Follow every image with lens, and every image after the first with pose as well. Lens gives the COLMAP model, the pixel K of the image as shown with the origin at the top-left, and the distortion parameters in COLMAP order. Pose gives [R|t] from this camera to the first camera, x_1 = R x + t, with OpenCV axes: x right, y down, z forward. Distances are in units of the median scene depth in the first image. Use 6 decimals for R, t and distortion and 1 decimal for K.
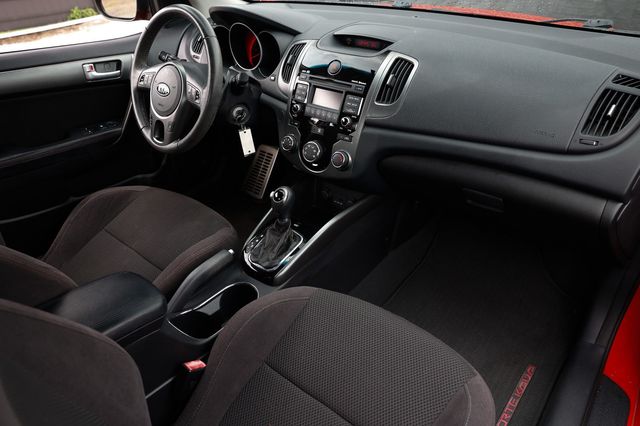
lens RADIAL K [[456.0, 0, 320.0], [0, 456.0, 213.0], [0, 0, 1]] dist [-0.026883, 0.003562]
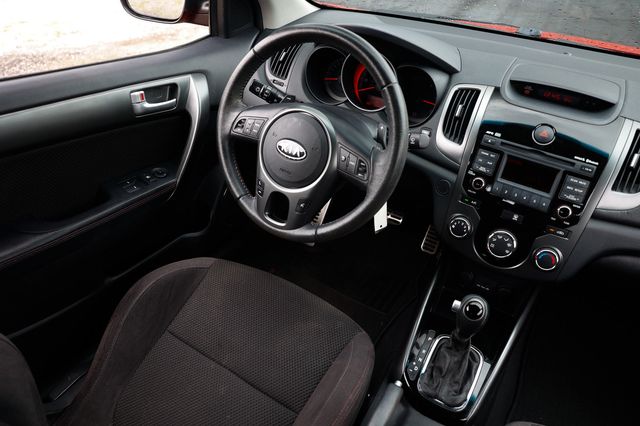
lens RADIAL K [[434.3, 0, 318.0], [0, 434.3, 221.9], [0, 0, 1]] dist [-0.031039, 0.001938]
pose [[0.981554, -0.007418, 0.191039, -0.418368], [-0.006535, 0.997361, 0.072304, -0.205363], [-0.191071, -0.072218, 0.978916, 0.342993]]
